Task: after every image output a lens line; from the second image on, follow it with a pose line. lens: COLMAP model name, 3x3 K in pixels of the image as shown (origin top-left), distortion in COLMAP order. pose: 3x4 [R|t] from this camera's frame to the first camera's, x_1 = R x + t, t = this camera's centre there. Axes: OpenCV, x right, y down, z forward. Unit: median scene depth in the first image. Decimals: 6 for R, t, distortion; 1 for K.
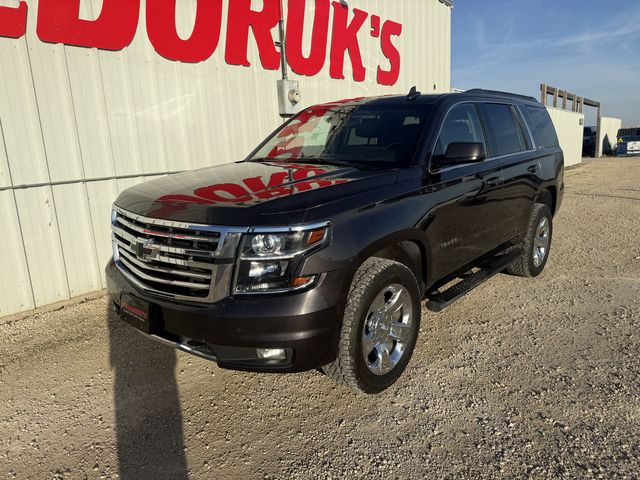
lens RADIAL K [[447.3, 0, 316.6], [0, 447.3, 239.0], [0, 0, 1]] dist [0.015416, -0.022312]
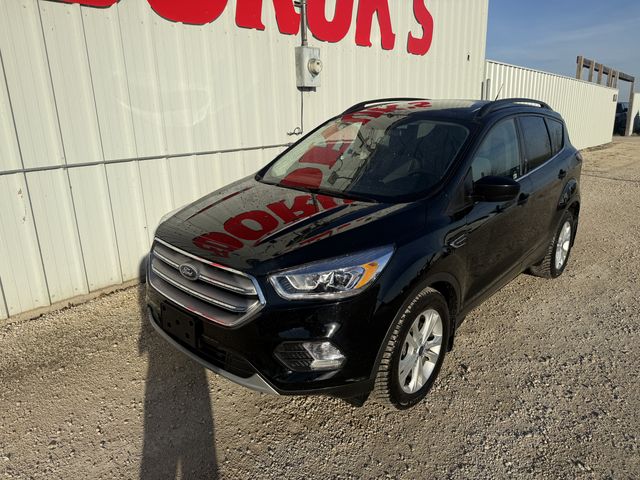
lens RADIAL K [[447.3, 0, 316.0], [0, 447.3, 239.1], [0, 0, 1]] dist [0.015416, -0.022312]
pose [[0.999274, 0.030456, -0.022898, -0.017722], [-0.028858, 0.997325, 0.067150, -0.043223], [0.024882, -0.066441, 0.997480, 0.111553]]
